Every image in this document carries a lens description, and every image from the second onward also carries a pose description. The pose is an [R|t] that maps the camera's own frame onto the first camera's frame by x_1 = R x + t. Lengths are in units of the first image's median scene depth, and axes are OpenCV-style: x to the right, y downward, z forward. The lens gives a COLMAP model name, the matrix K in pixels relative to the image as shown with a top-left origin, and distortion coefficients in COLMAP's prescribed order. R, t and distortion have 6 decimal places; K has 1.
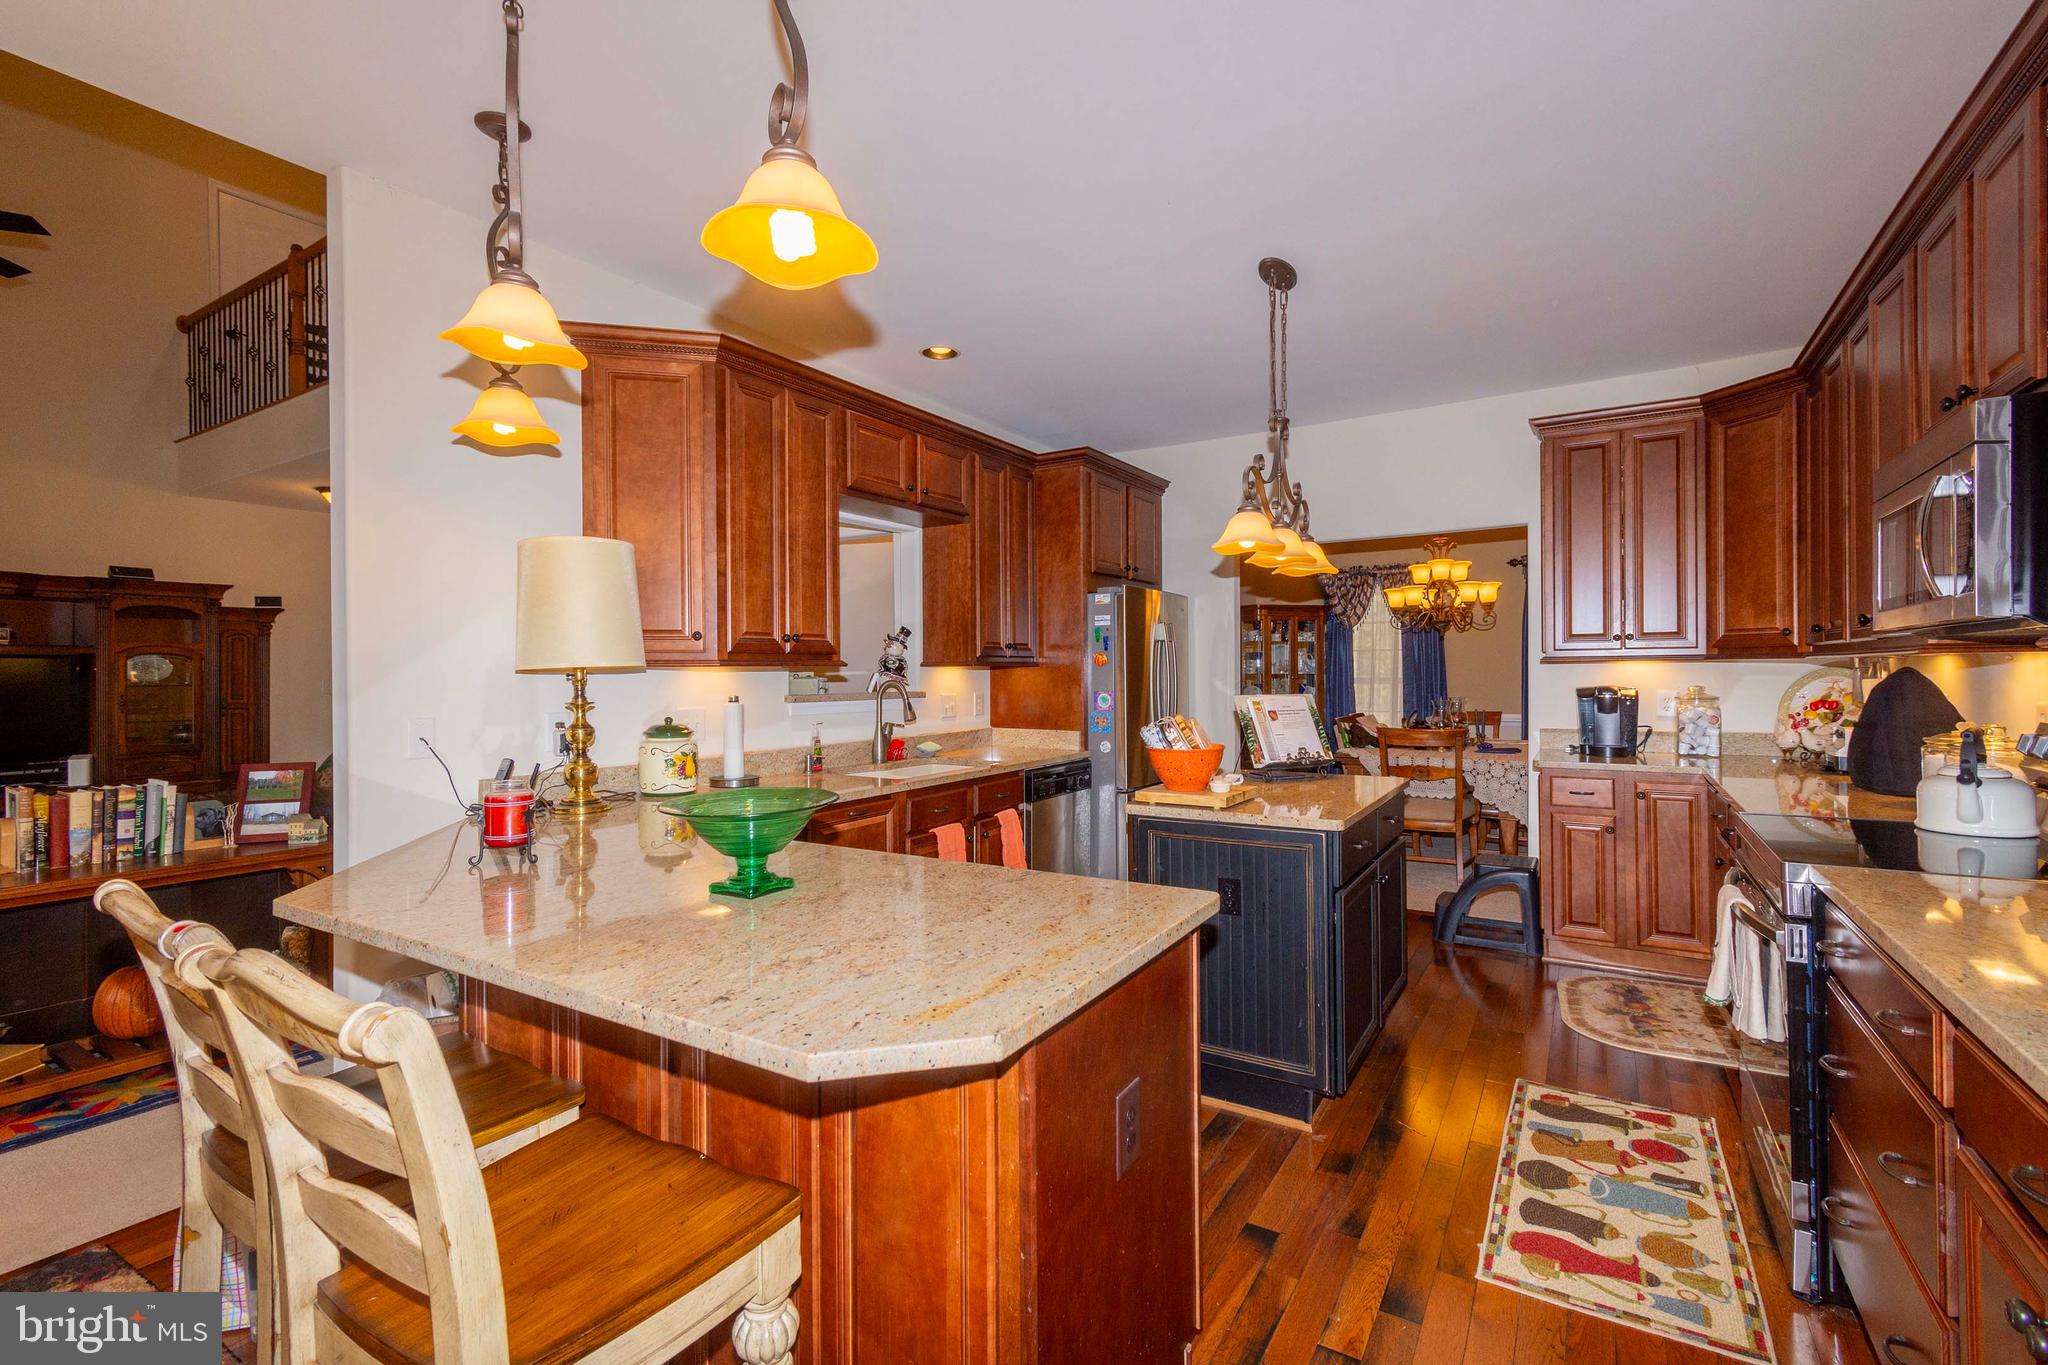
lens RADIAL K [[905.5, 0, 1026.4], [0, 905.5, 672.5], [0, 0, 1]] dist [0.004141, -0.001521]
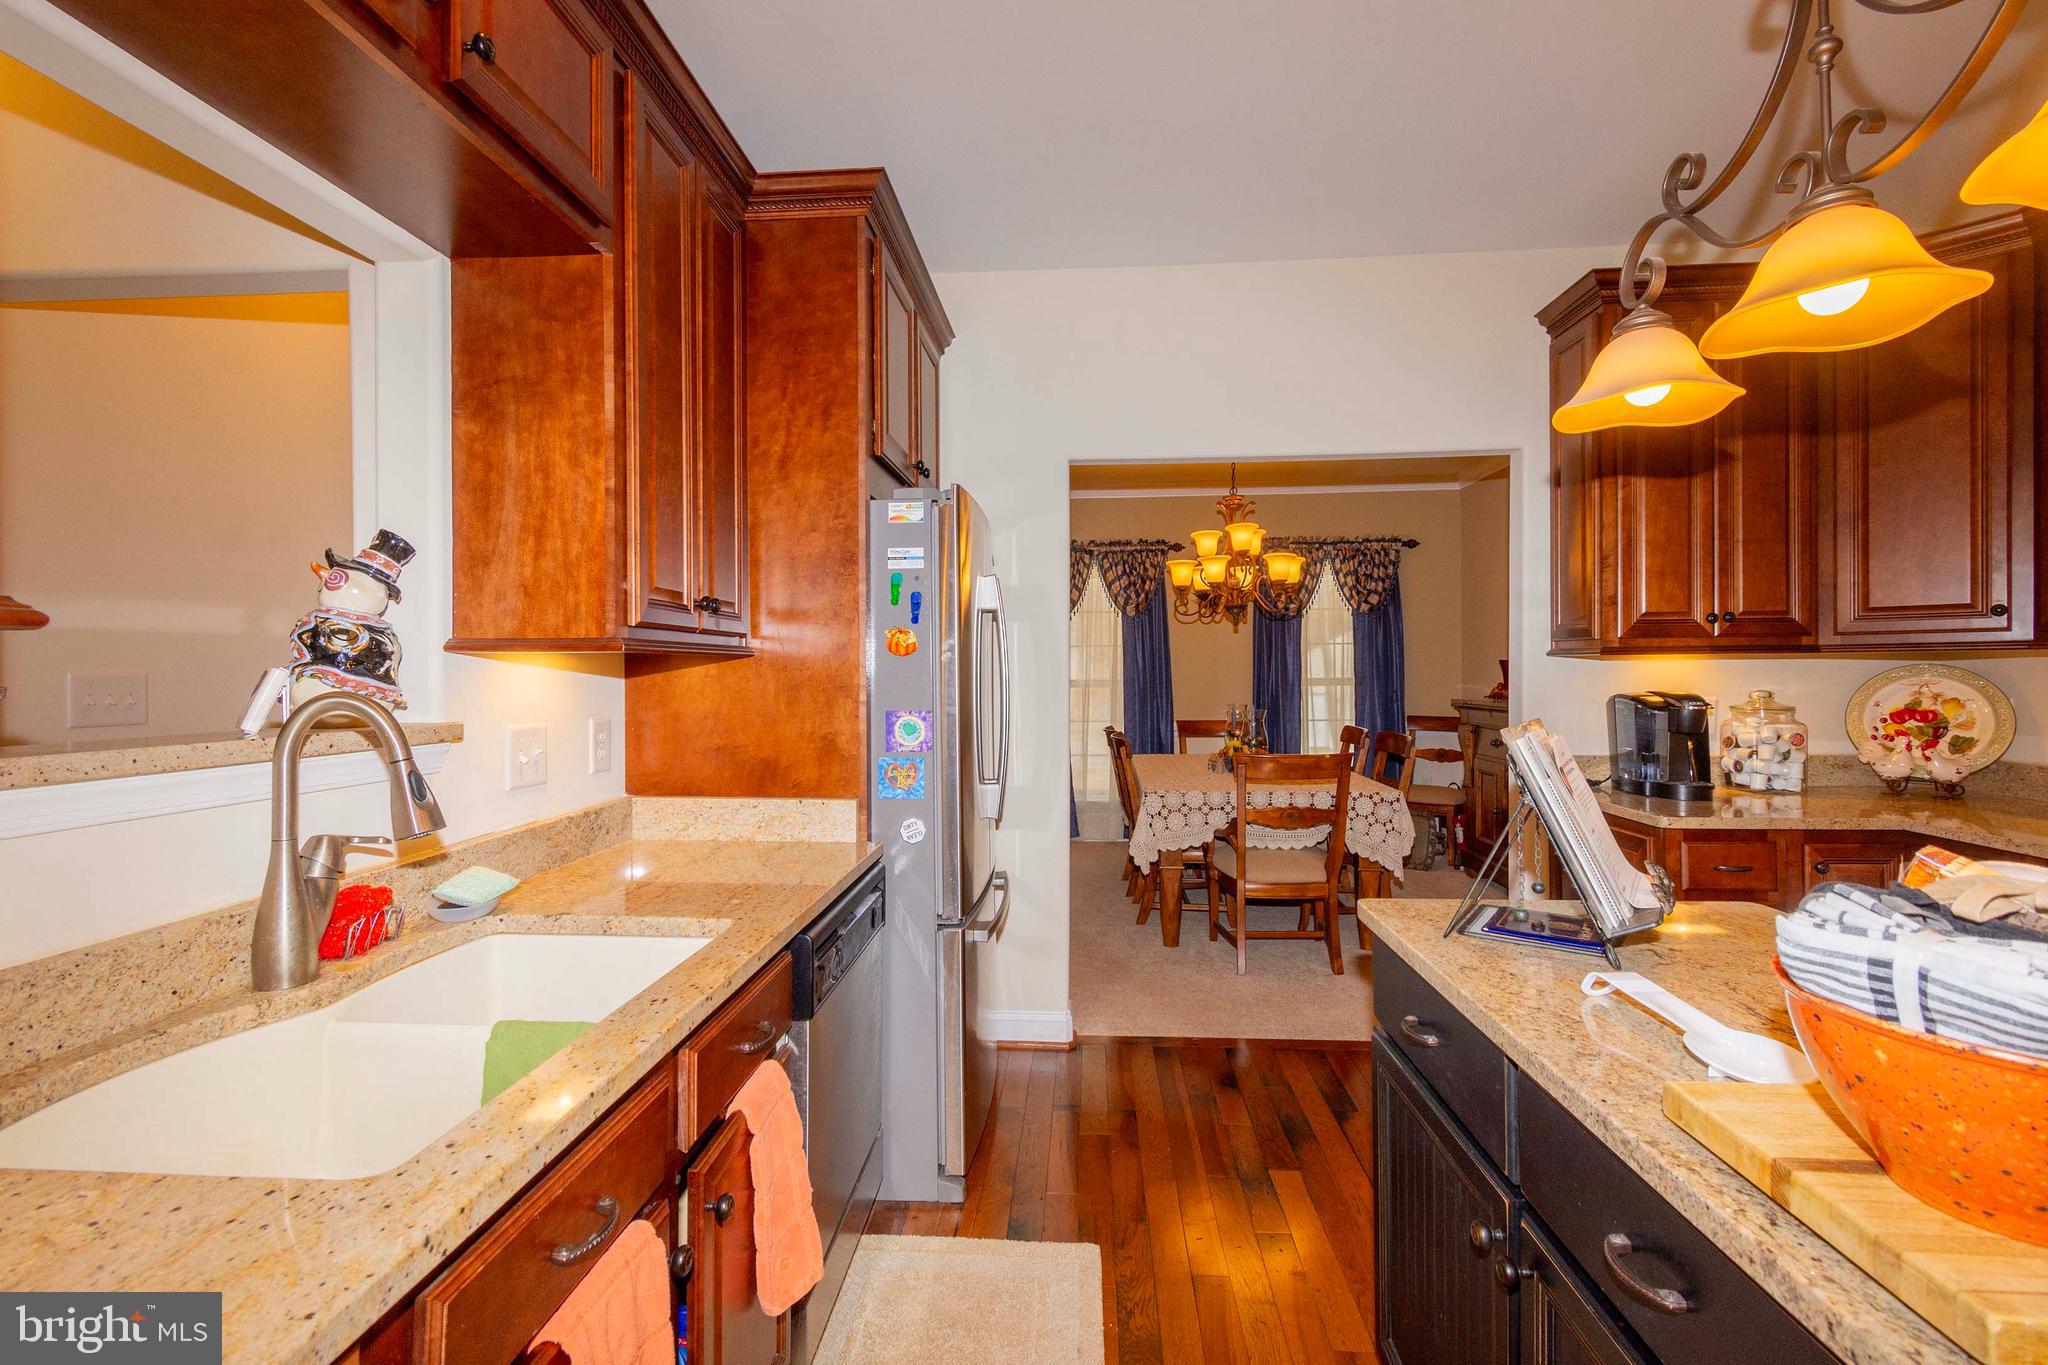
lens RADIAL K [[905.5, 0, 1025.7], [0, 905.5, 671.1], [0, 0, 1]] dist [0.004141, -0.001521]
pose [[0.882386, 0.002378, 0.470520, -0.098572], [-0.000076, 0.999988, -0.004911, 0.003200], [-0.470526, 0.004297, 0.882376, 0.689264]]
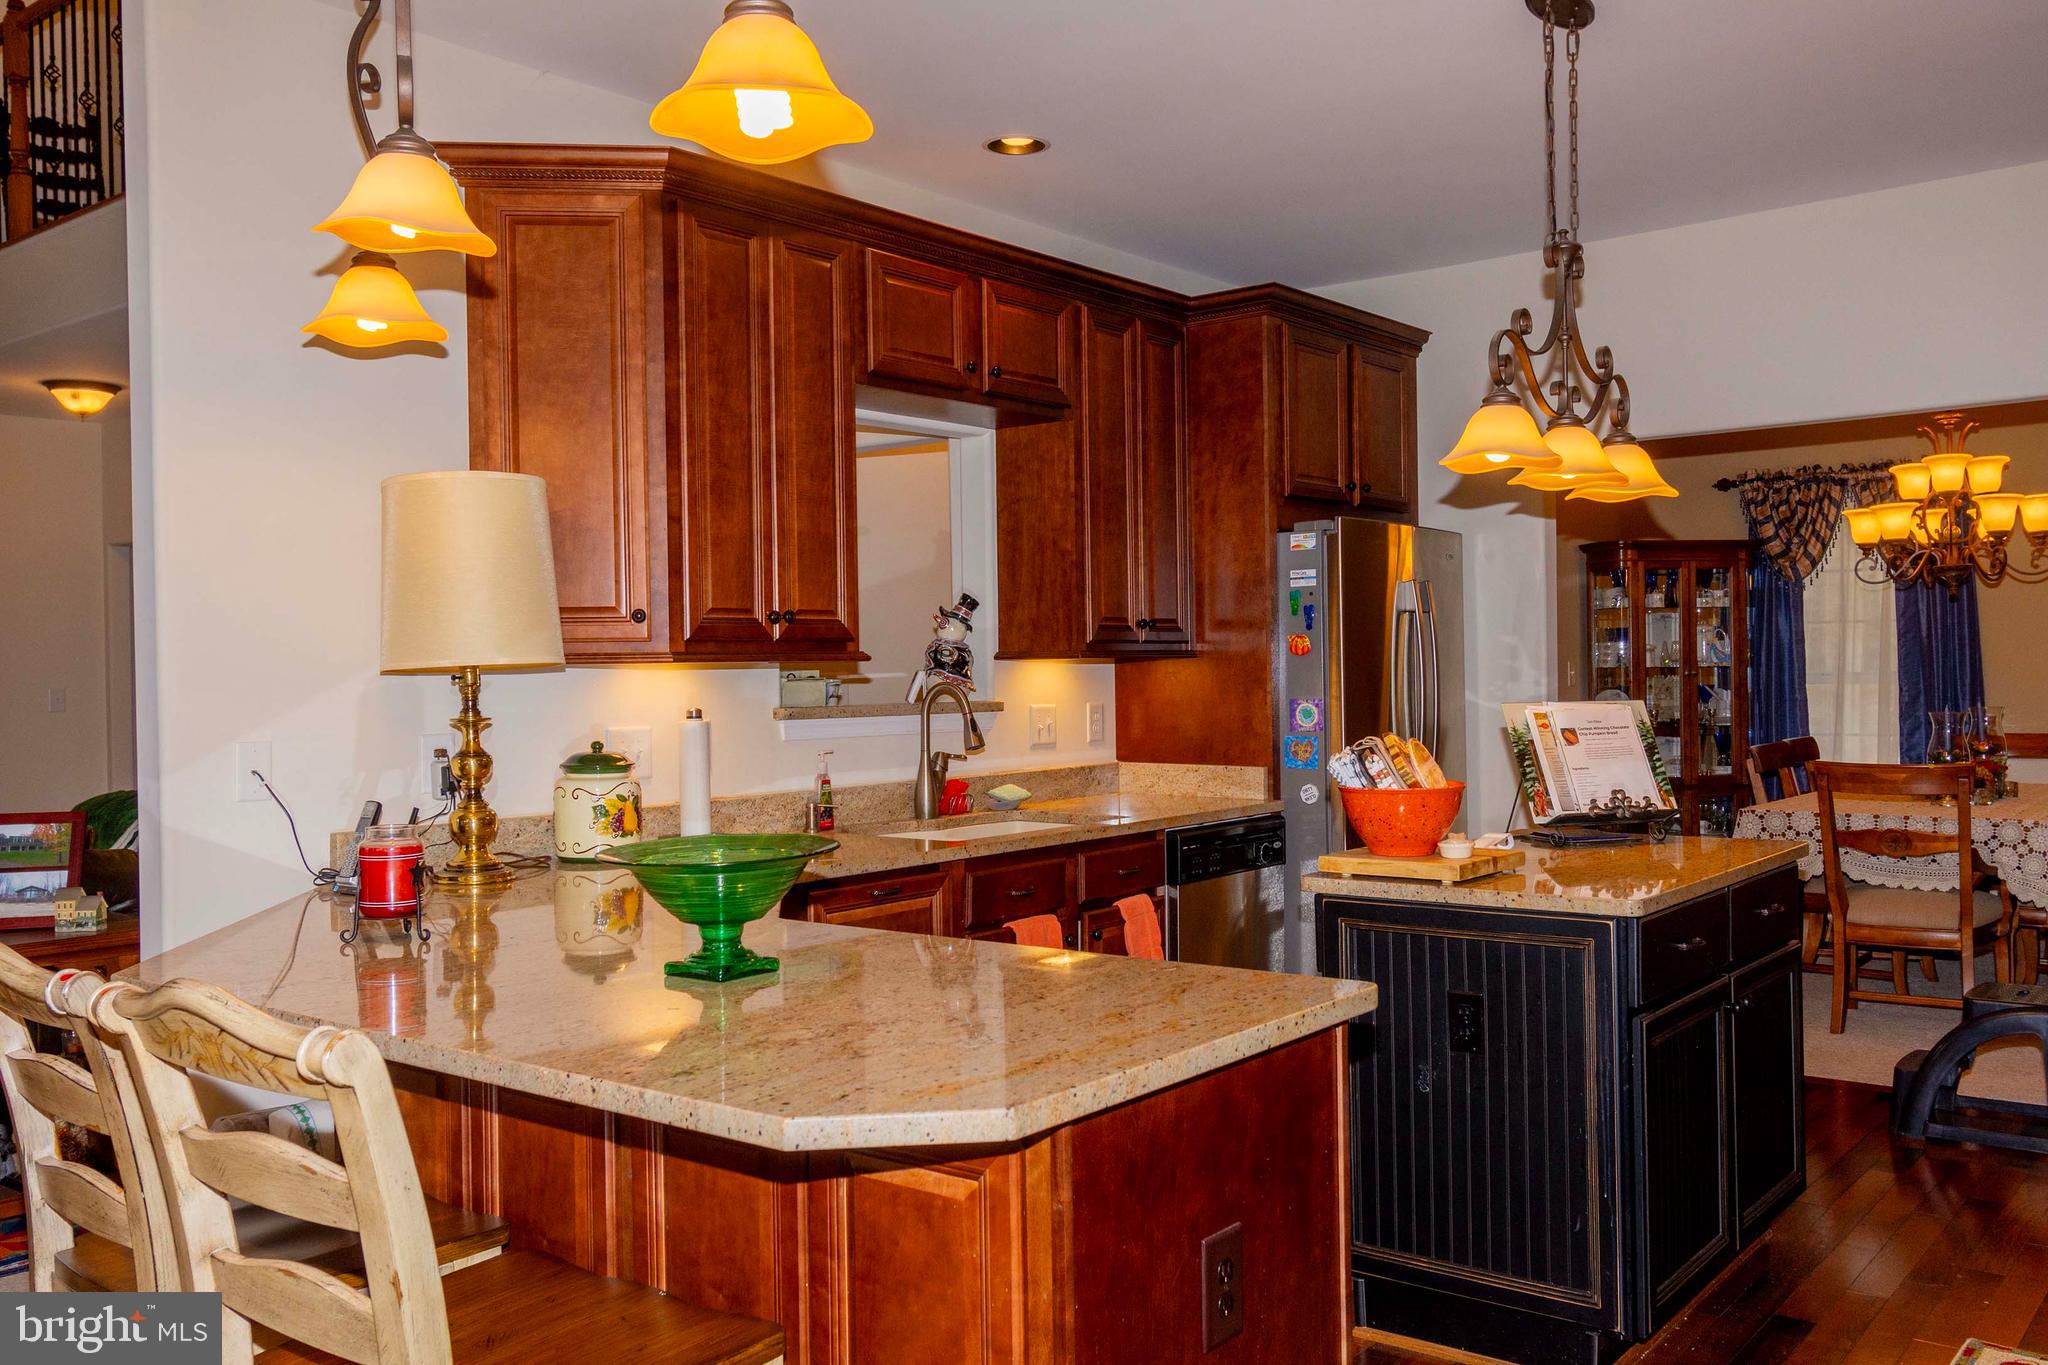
lens RADIAL K [[1700.1, 0, 1025.5], [0, 1700.1, 676.6], [0, 0, 1]] dist [0.006051, -0.012455]
pose [[0.992849, -0.007796, -0.119119, 0.044514], [0.008294, 0.999959, 0.003687, 0.000777], [0.119086, -0.004648, 0.992873, -0.139829]]
